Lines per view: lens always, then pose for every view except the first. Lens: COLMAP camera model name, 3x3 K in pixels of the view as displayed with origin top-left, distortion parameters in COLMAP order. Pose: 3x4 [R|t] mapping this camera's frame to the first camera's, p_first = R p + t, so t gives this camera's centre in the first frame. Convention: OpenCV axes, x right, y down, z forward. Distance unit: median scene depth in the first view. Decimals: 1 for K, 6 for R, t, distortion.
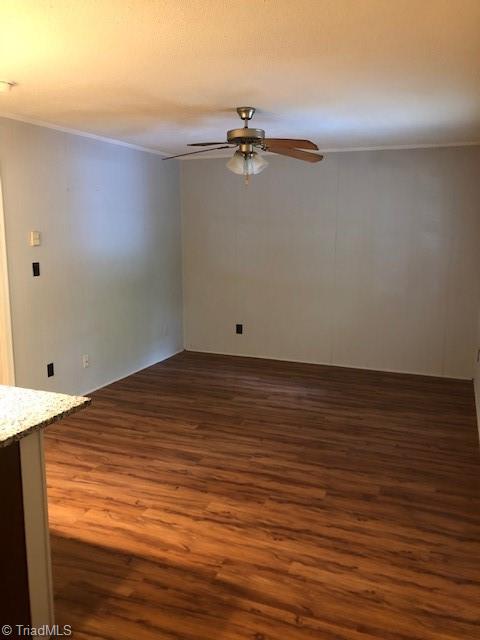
lens RADIAL K [[539.3, 0, 260.9], [0, 539.3, 317.6], [0, 0, 1]] dist [0.040368, -0.021101]
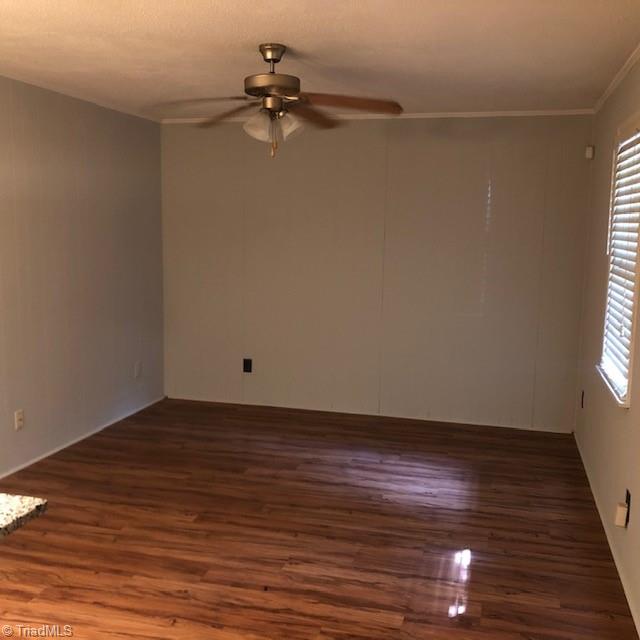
lens RADIAL K [[688.4, 0, 316.8], [0, 688.4, 315.5], [0, 0, 1]] dist [0.026318, 0.000000]
pose [[0.993054, -0.004364, 0.117577, -0.072200], [0.008778, 0.999275, -0.037049, -0.013511], [-0.117330, 0.037824, 0.992372, 0.137910]]
